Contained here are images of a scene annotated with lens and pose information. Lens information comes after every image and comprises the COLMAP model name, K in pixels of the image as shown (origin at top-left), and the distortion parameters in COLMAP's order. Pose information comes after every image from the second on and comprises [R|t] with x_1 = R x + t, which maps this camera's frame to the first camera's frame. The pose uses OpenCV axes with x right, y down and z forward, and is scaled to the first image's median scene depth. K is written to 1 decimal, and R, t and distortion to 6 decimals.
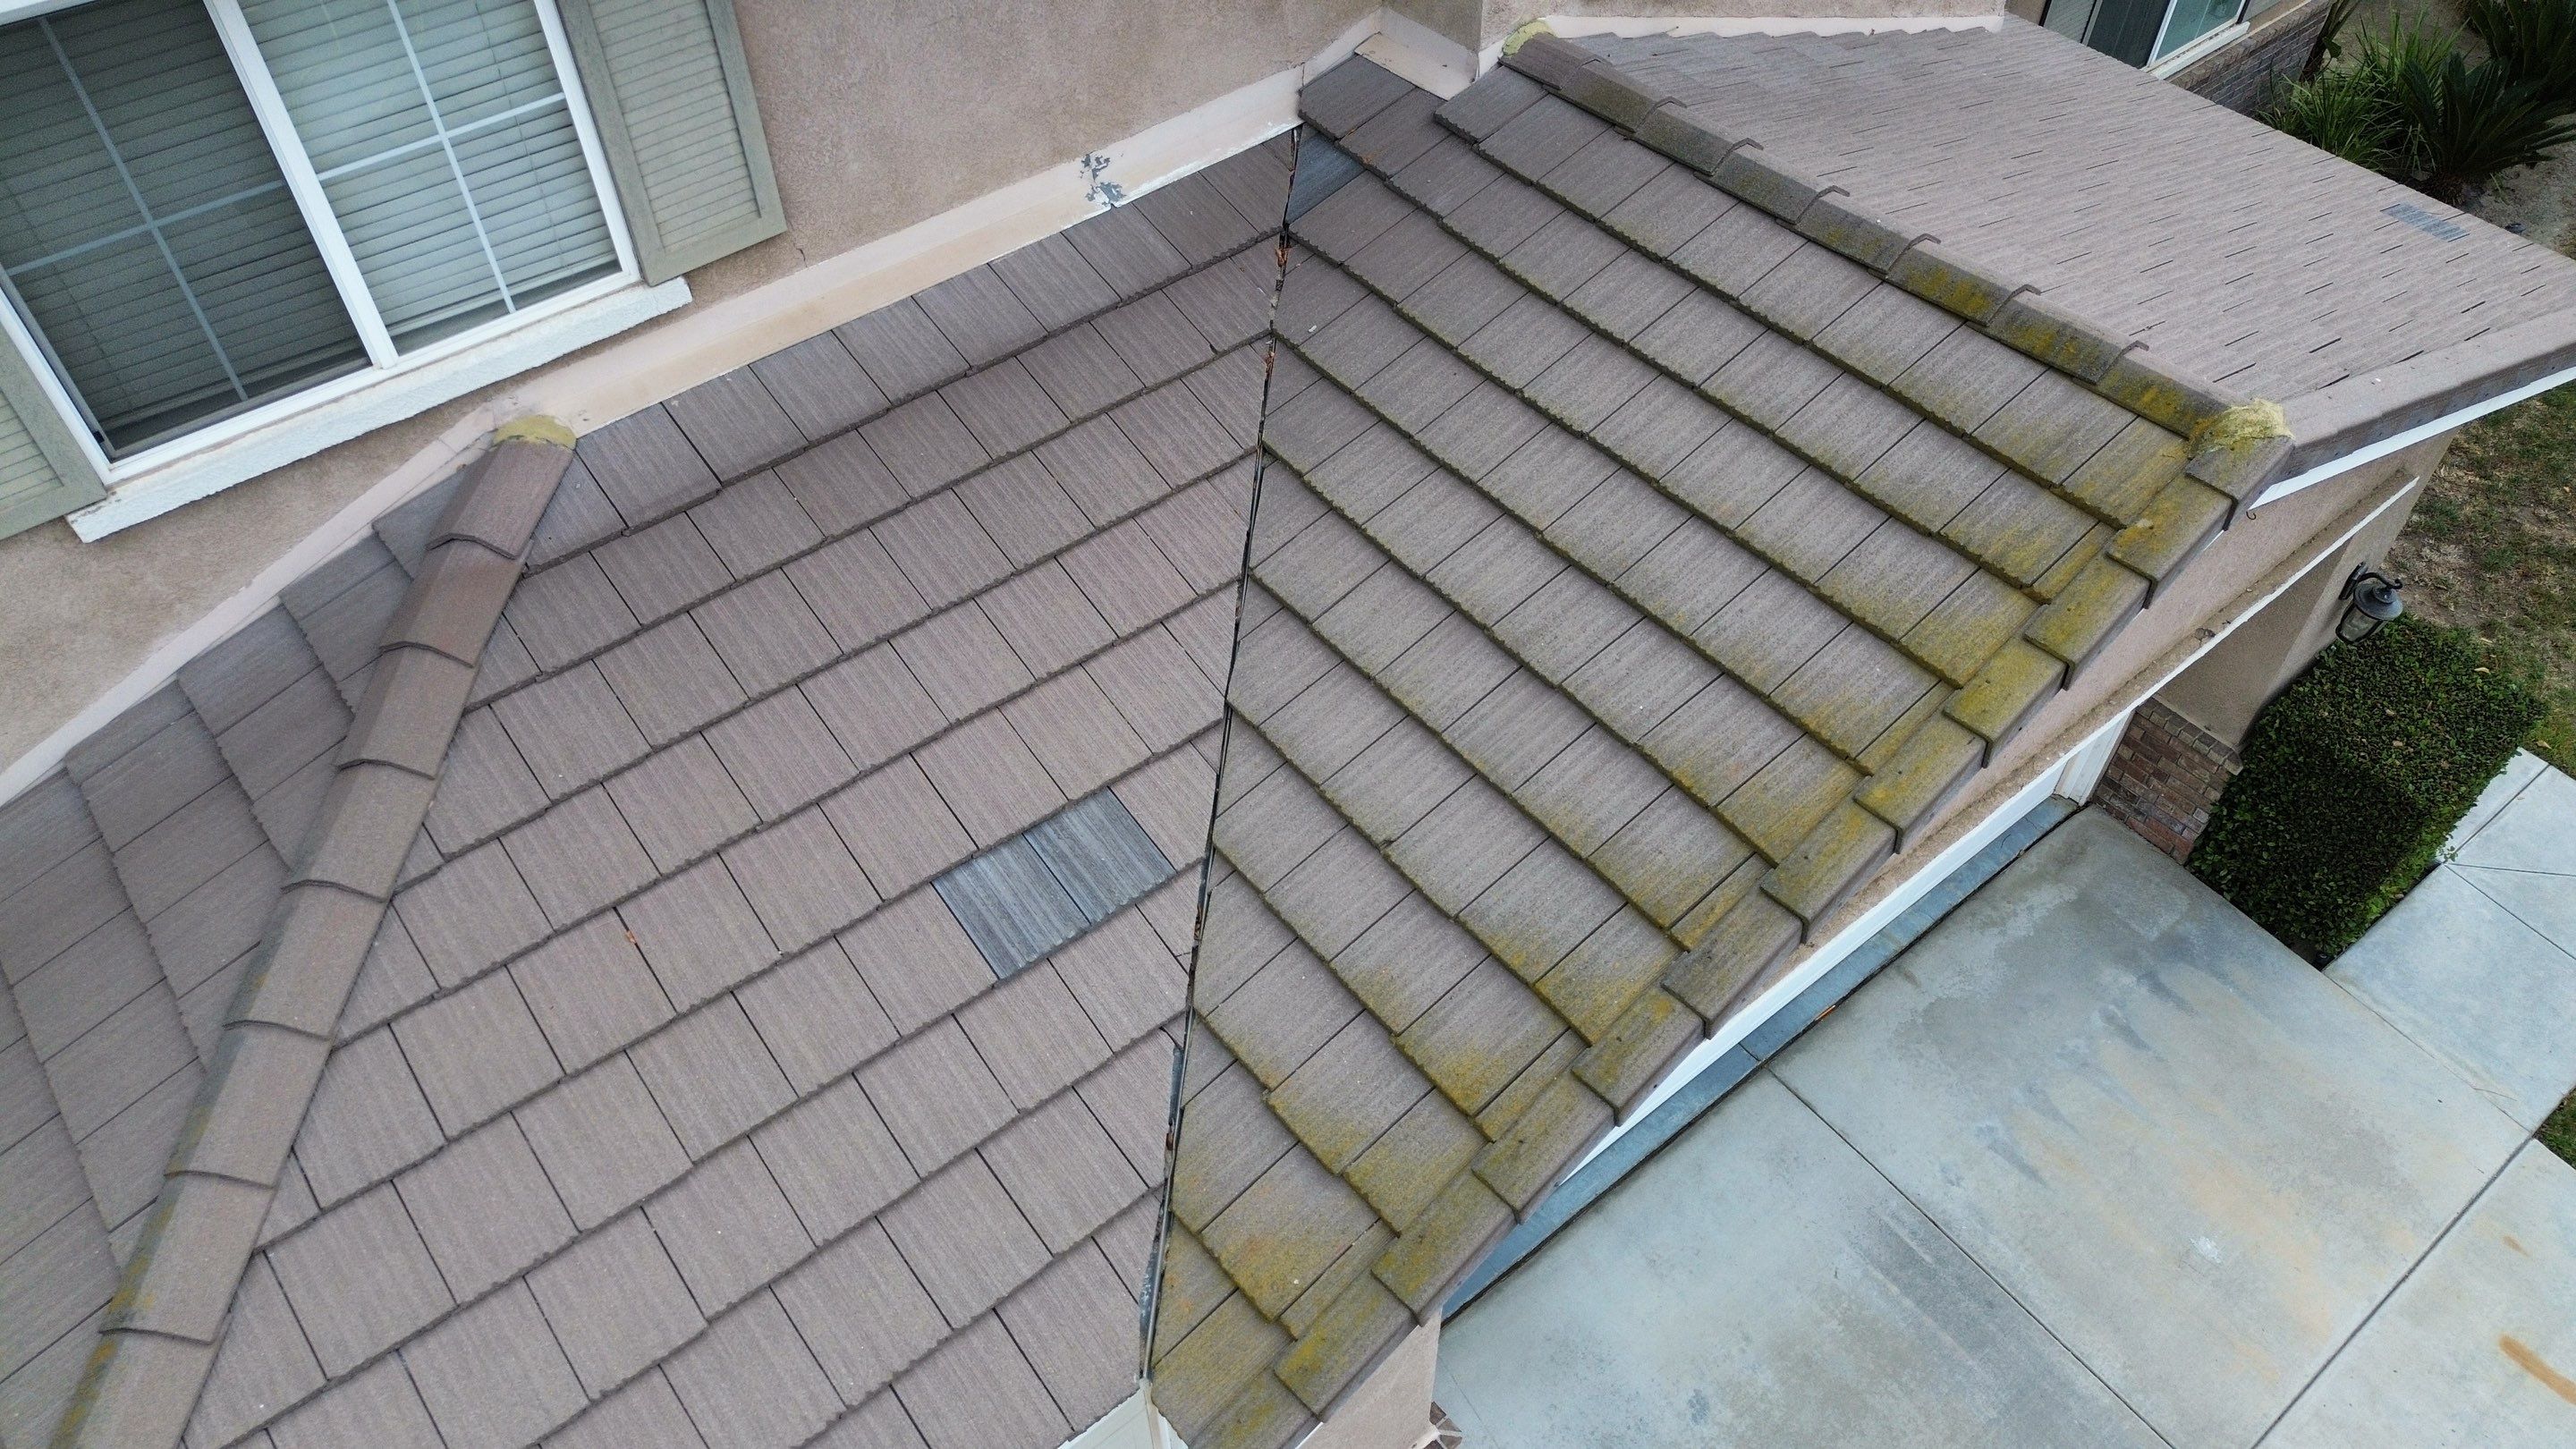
lens RADIAL K [[1808.1, 0, 1272.6], [0, 1808.1, 721.7], [0, 0, 1]] dist [0.069327, -0.056700]
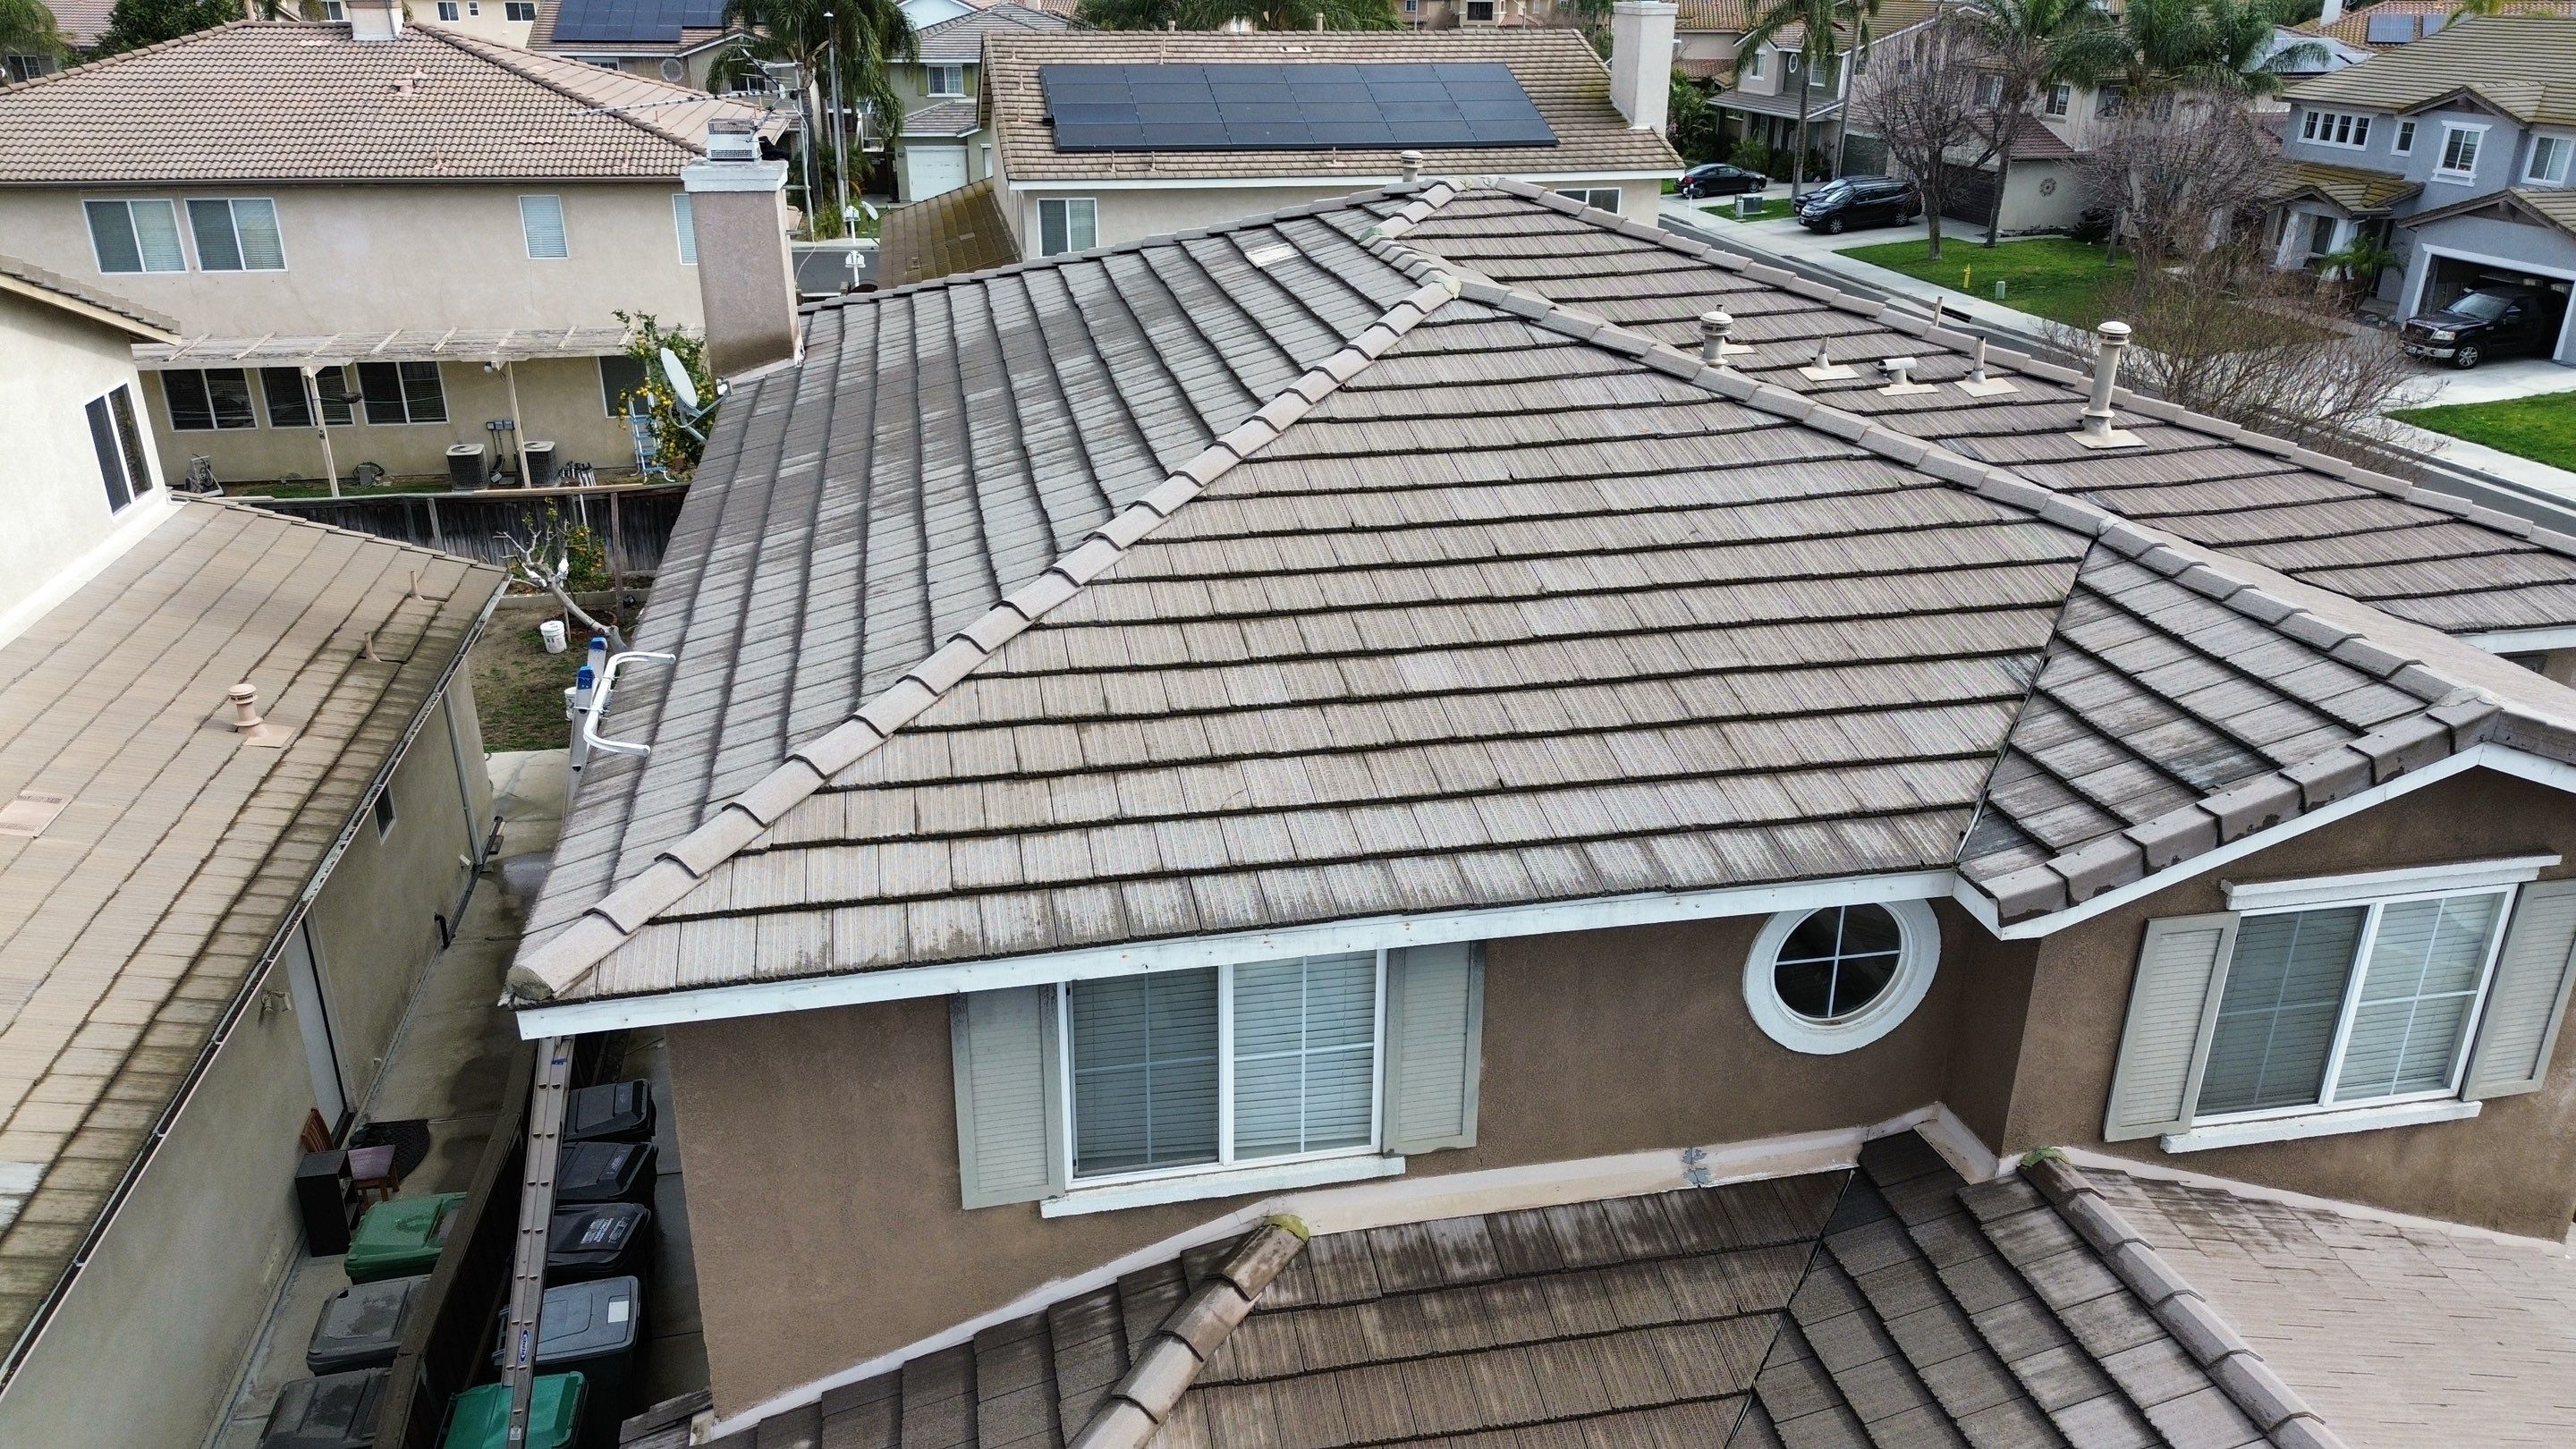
lens RADIAL K [[1808.1, 0, 1297.6], [0, 1808.1, 728.3], [0, 0, 1]] dist [0.069327, -0.056700]
pose [[0.838108, 0.146277, -0.525527, 0.366571], [-0.357695, 0.874723, -0.326977, -0.020277], [0.411861, 0.462020, 0.785435, -0.440836]]
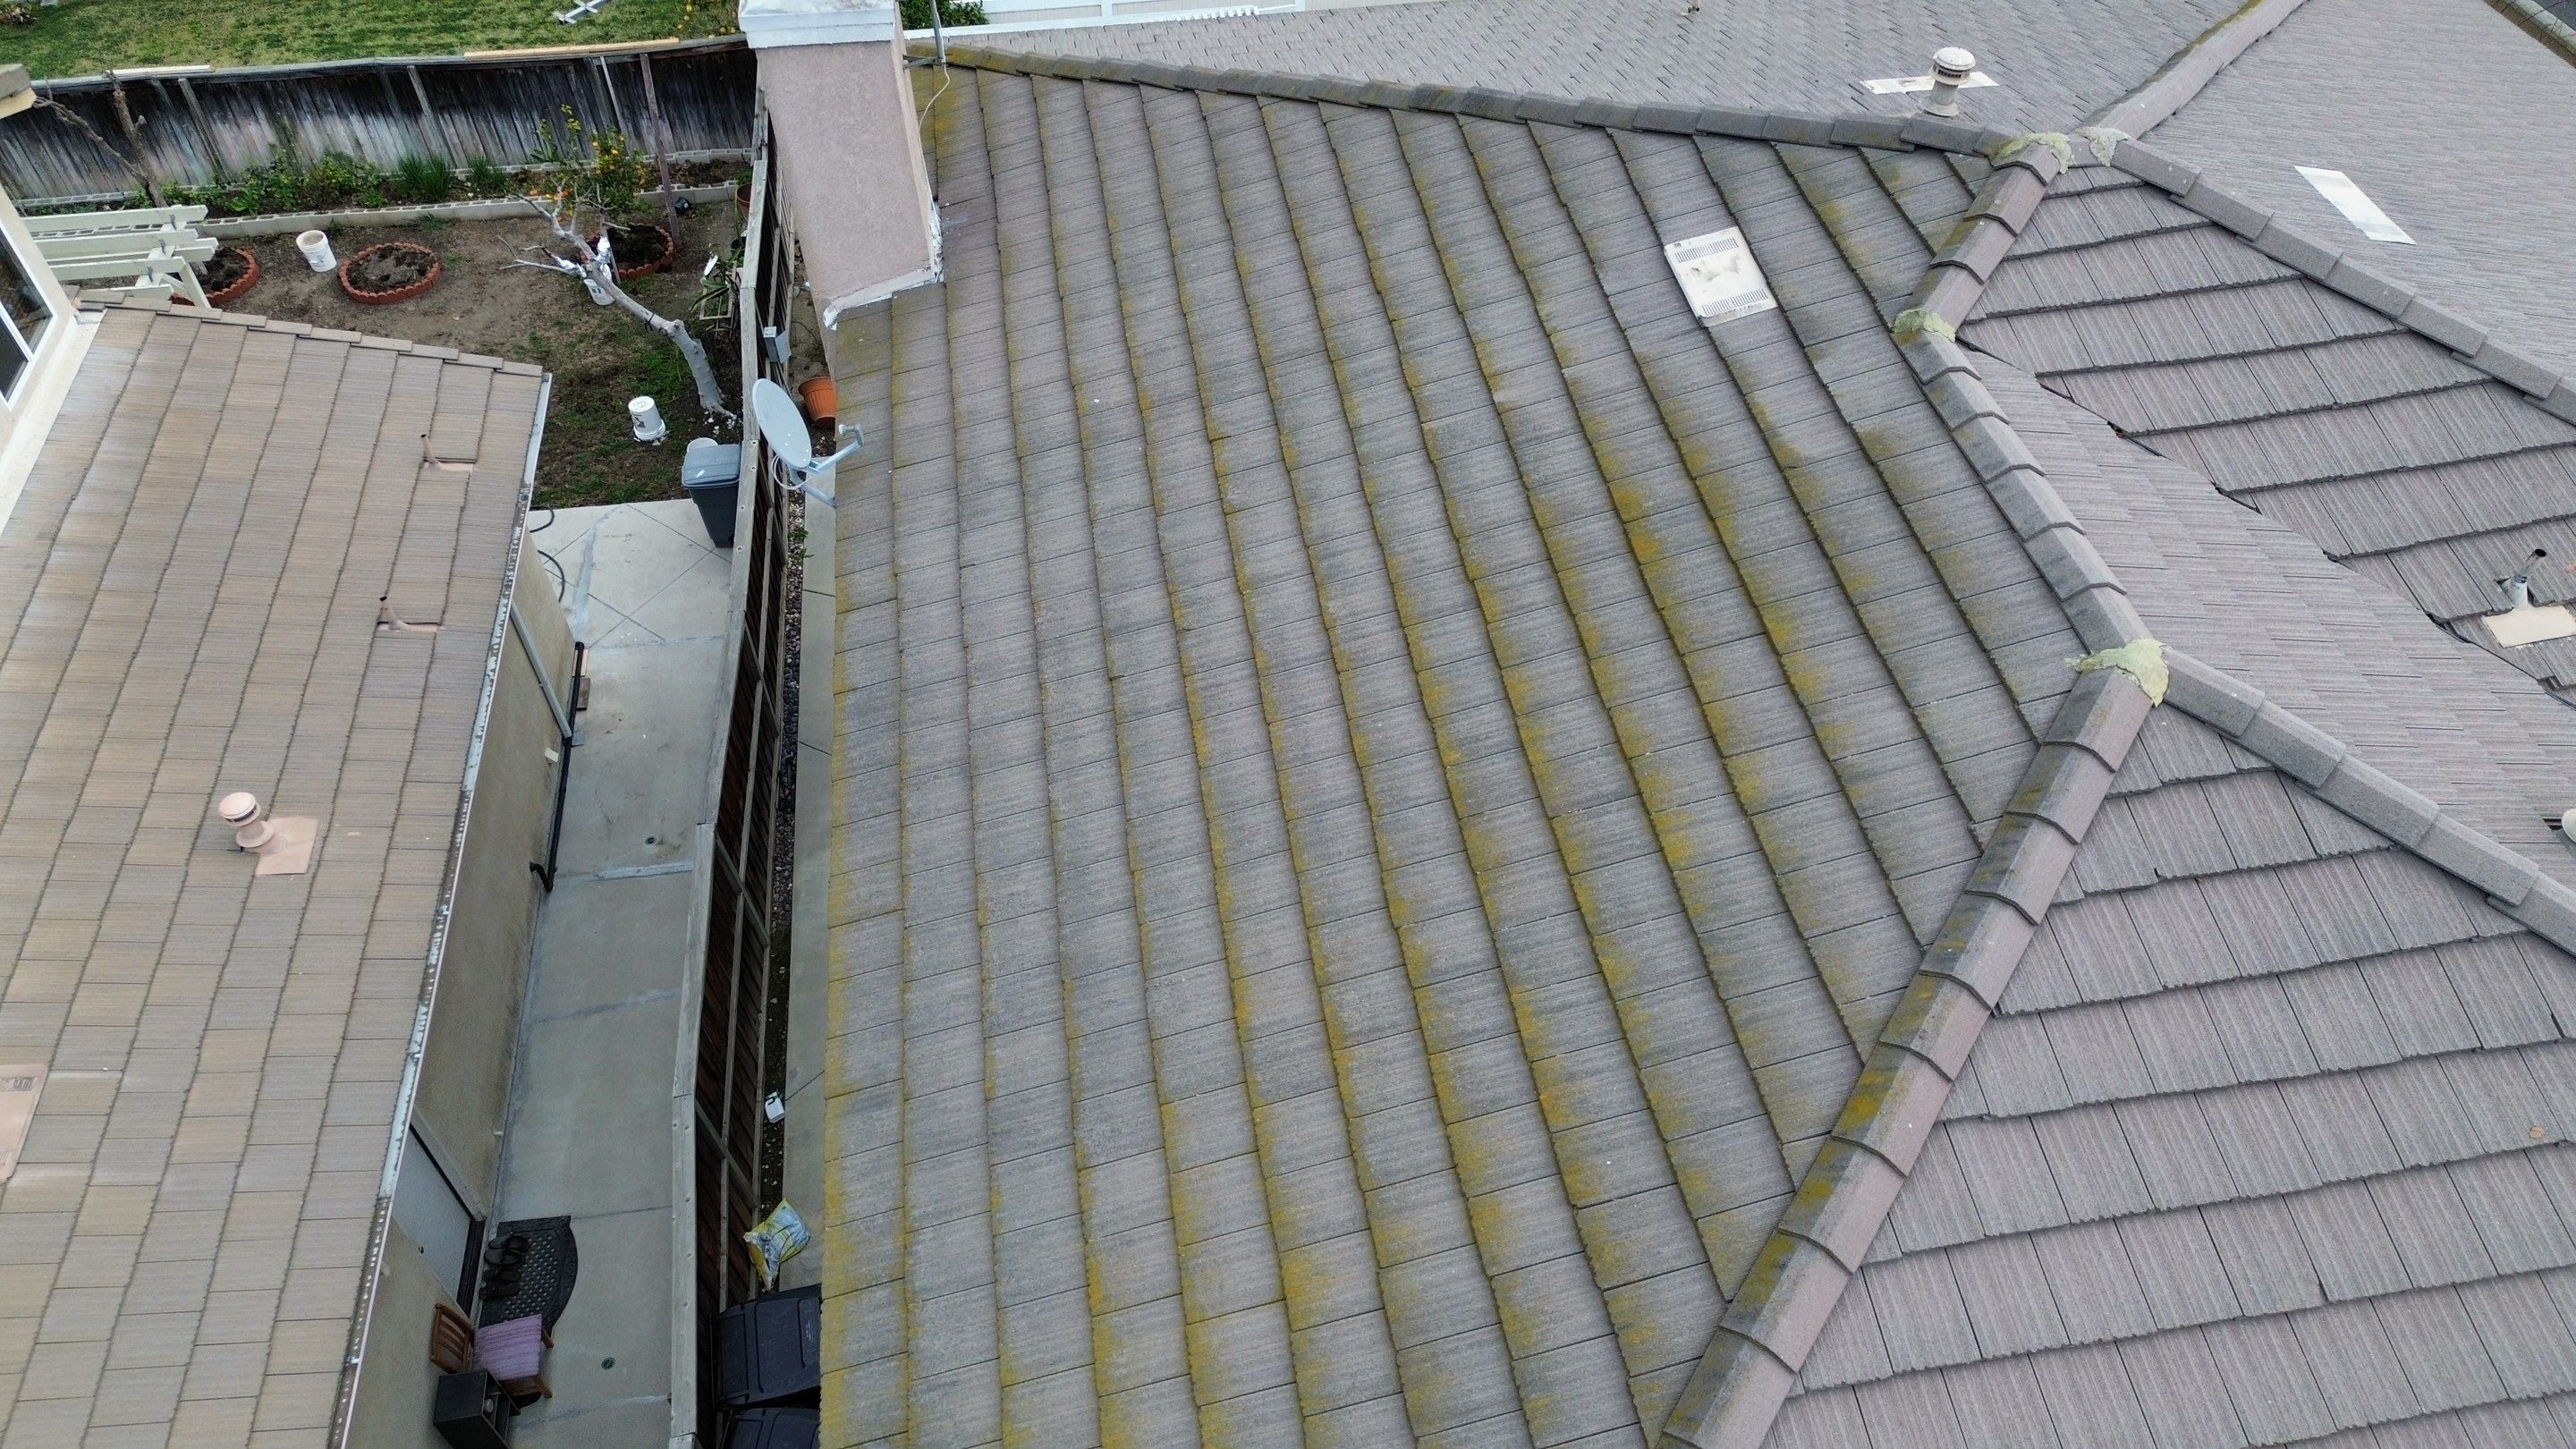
lens RADIAL K [[1808.1, 0, 1296.3], [0, 1808.1, 720.3], [0, 0, 1]] dist [0.069327, -0.056700]
pose [[0.815001, 0.371784, -0.444465, -0.511001], [-0.382906, 0.921246, 0.068476, -0.988270], [0.434920, 0.114381, 0.893175, -0.284806]]
